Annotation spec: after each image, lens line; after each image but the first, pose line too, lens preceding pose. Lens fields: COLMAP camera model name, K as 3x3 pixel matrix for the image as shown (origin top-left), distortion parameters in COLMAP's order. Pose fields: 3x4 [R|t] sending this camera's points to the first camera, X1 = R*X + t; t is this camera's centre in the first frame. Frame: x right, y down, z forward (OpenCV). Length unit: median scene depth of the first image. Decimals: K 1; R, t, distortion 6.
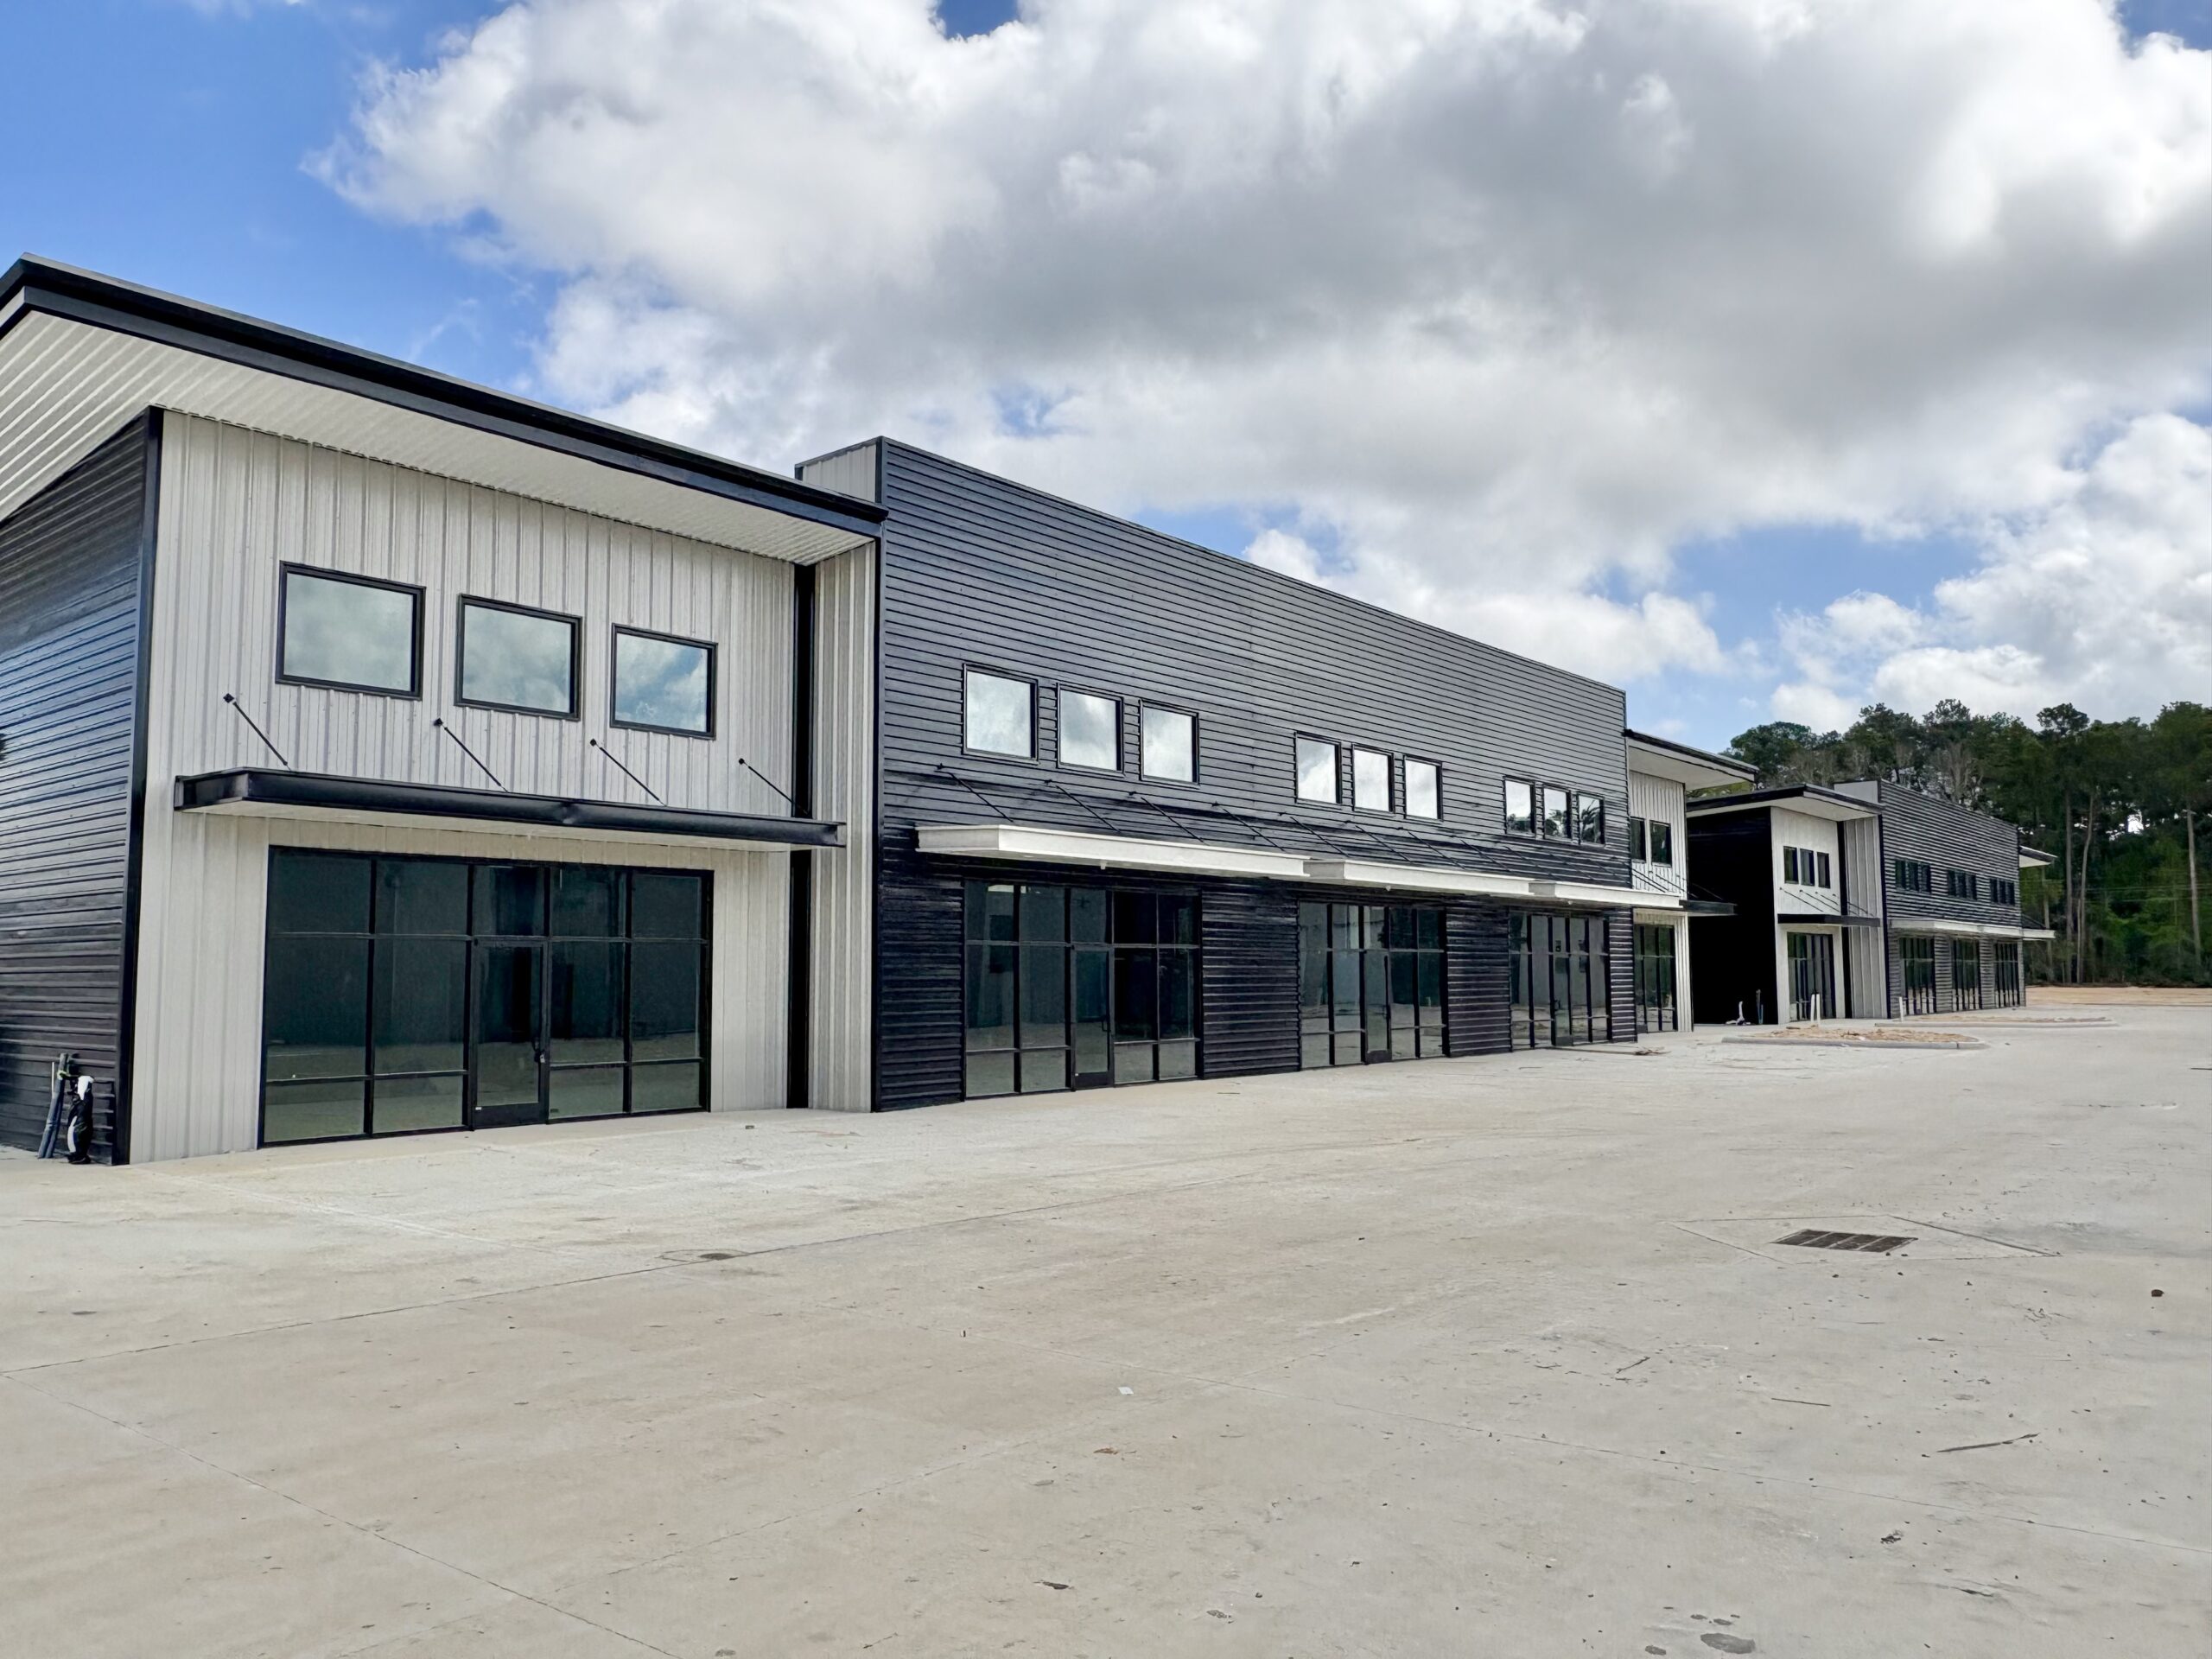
lens RADIAL K [[1653.0, 0, 1106.0], [0, 1653.0, 829.5], [0, 0, 1]] dist [-0.036406, -0.001016]
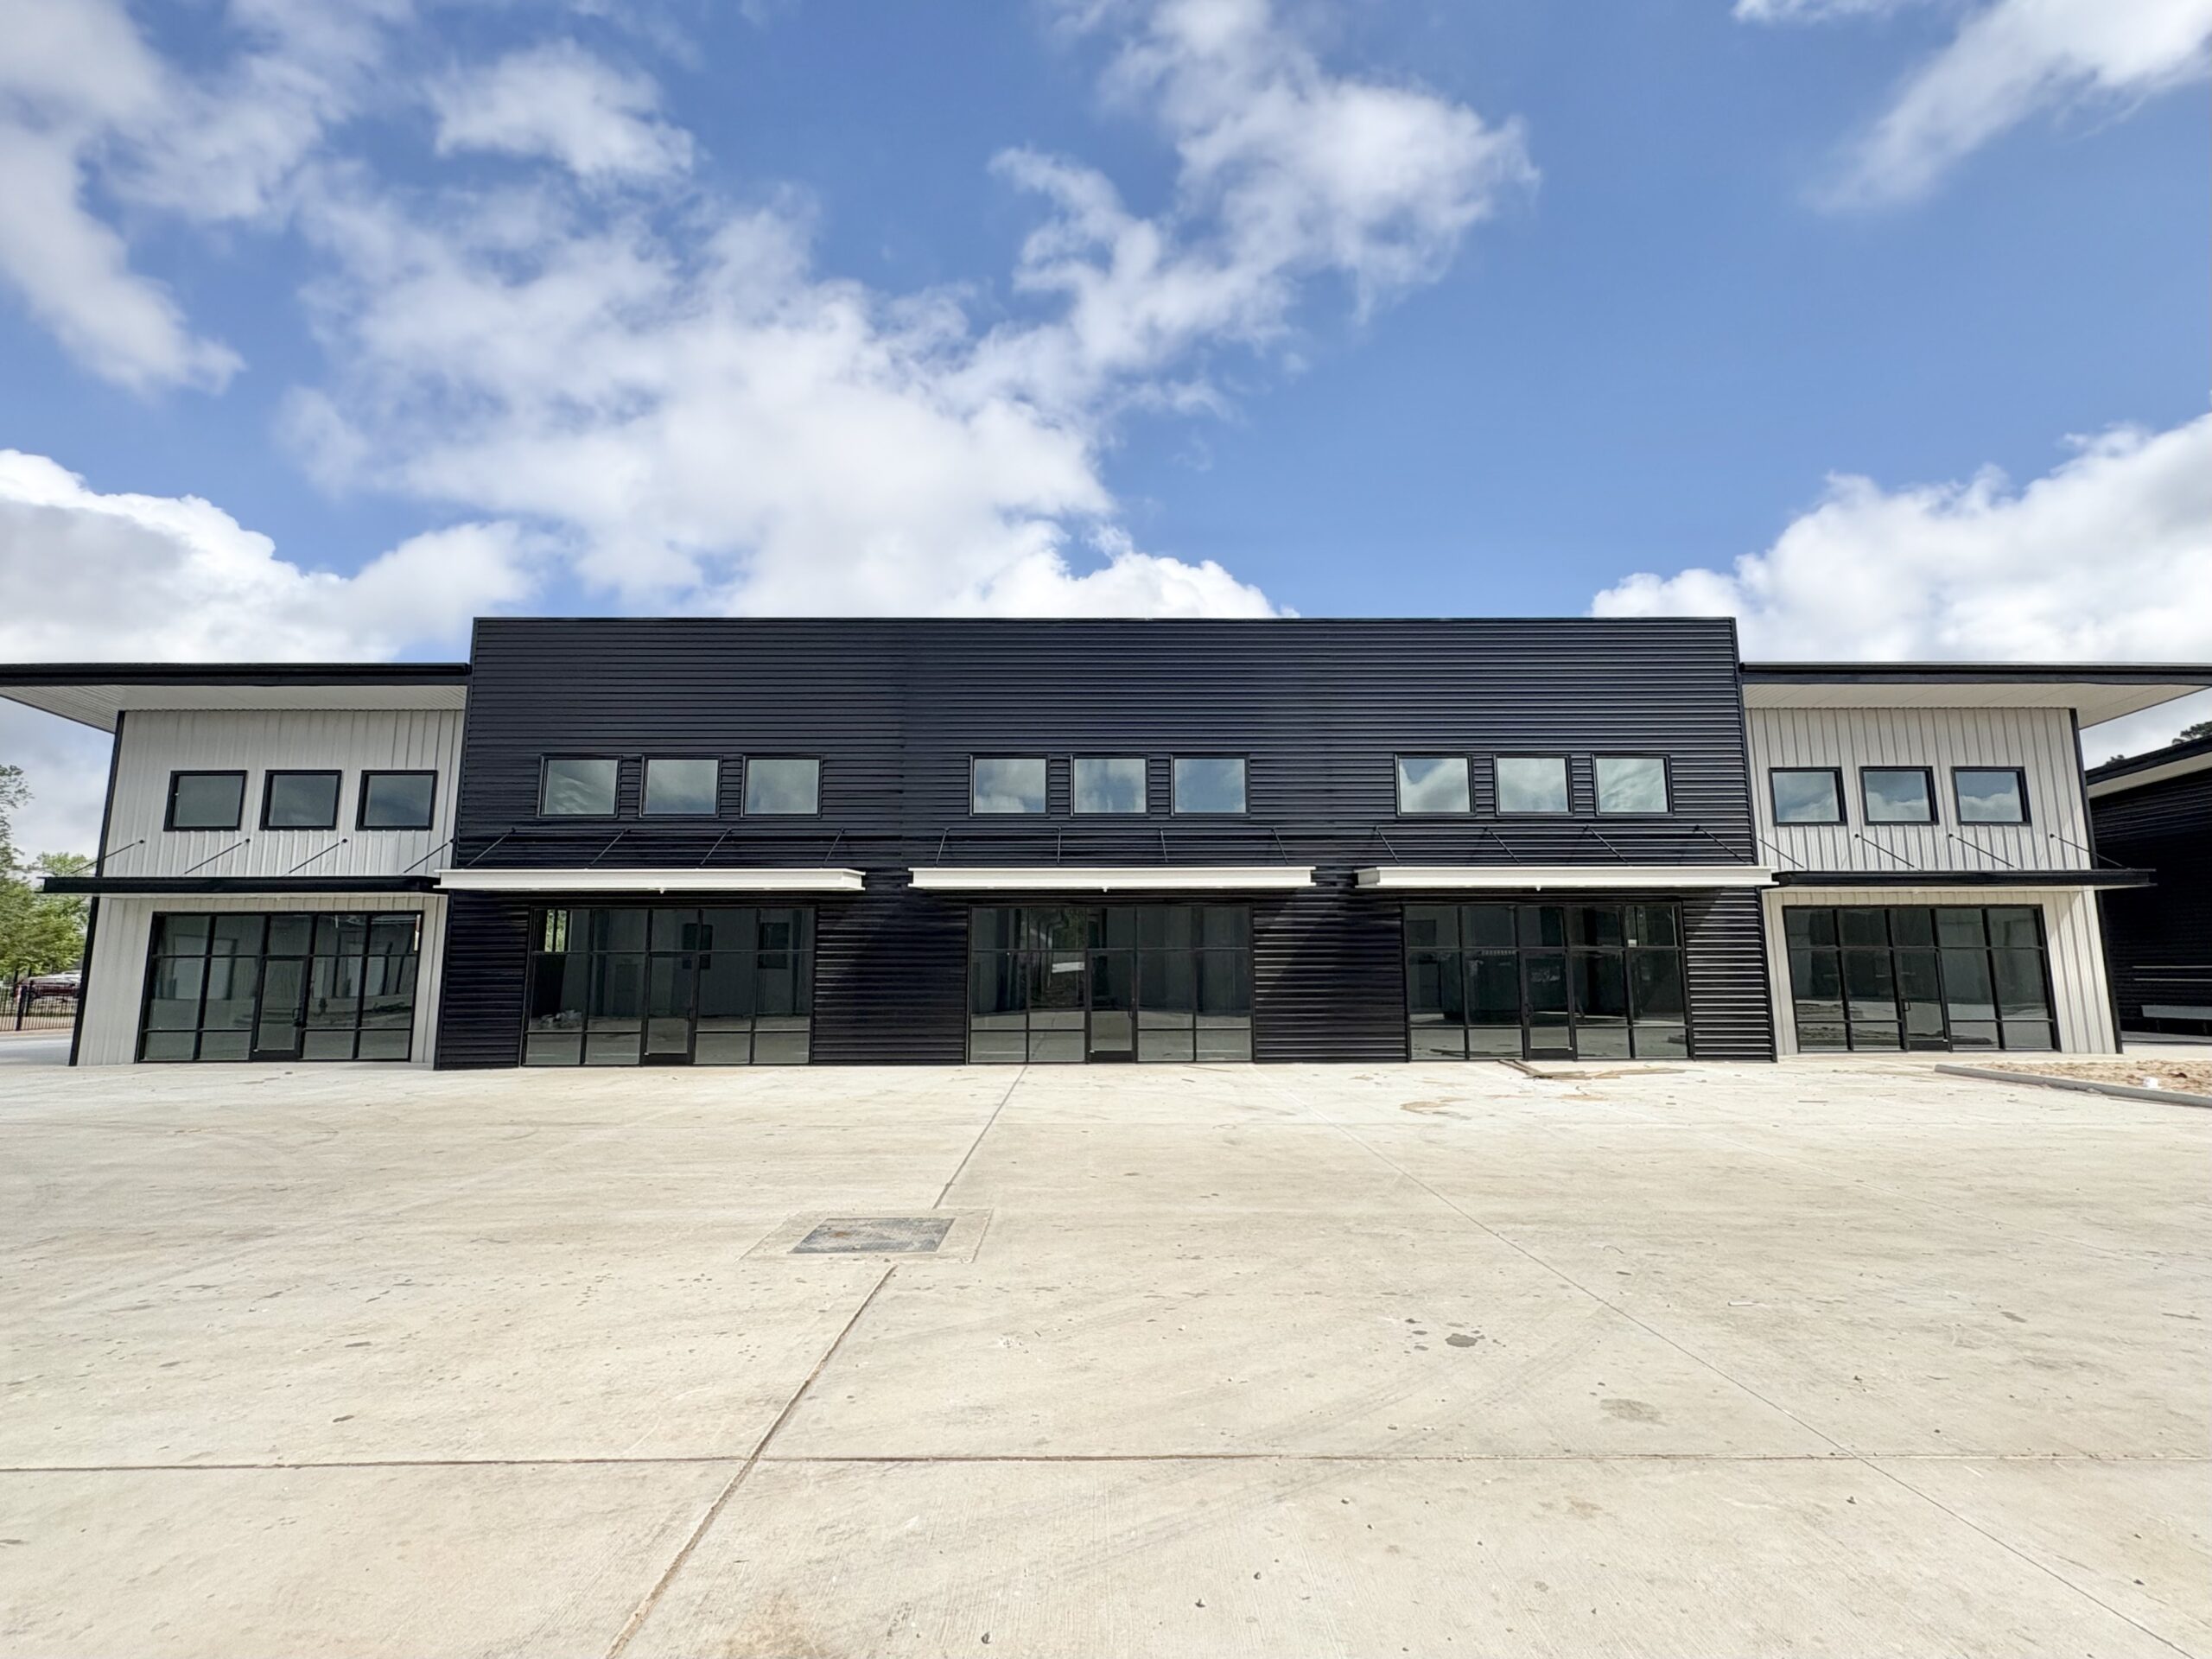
lens RADIAL K [[829.1, 0, 1107.6], [0, 829.1, 878.4], [0, 0, 1]] dist [0.000279, 0.000017]
pose [[0.645311, -0.087835, -0.758853, 0.460796], [0.069019, 0.996009, -0.056593, 0.047773], [0.760795, -0.015855, 0.648798, 0.554078]]
